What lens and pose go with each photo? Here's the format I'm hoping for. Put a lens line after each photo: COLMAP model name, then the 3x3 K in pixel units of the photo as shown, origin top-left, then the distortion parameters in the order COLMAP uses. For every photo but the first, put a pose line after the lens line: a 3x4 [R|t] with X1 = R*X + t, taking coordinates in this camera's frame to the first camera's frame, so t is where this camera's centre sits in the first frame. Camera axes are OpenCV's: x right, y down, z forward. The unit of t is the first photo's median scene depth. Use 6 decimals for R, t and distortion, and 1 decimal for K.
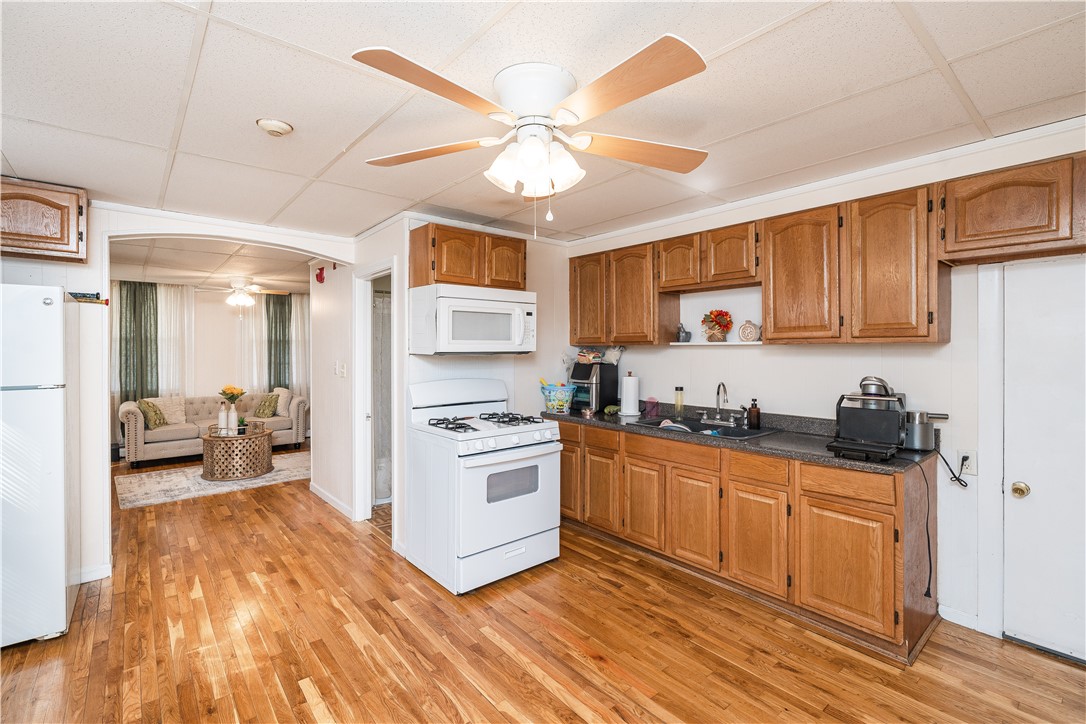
lens RADIAL K [[489.5, 0, 541.9], [0, 489.5, 355.6], [0, 0, 1]] dist [-0.006523, 0.002198]
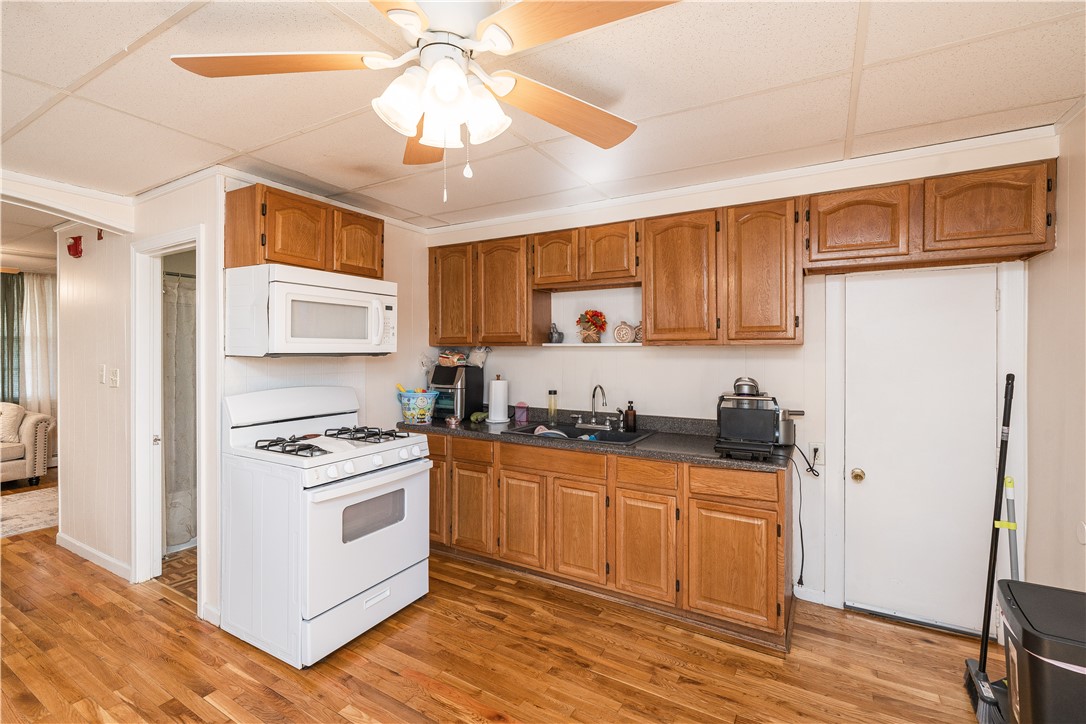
lens RADIAL K [[489.5, 0, 541.6], [0, 489.5, 357.1], [0, 0, 1]] dist [-0.006523, 0.002198]
pose [[0.942174, -0.001372, 0.335122, -0.070926], [0.001510, 0.999999, -0.000152, -0.000444], [-0.335121, 0.000650, 0.942175, 0.141099]]
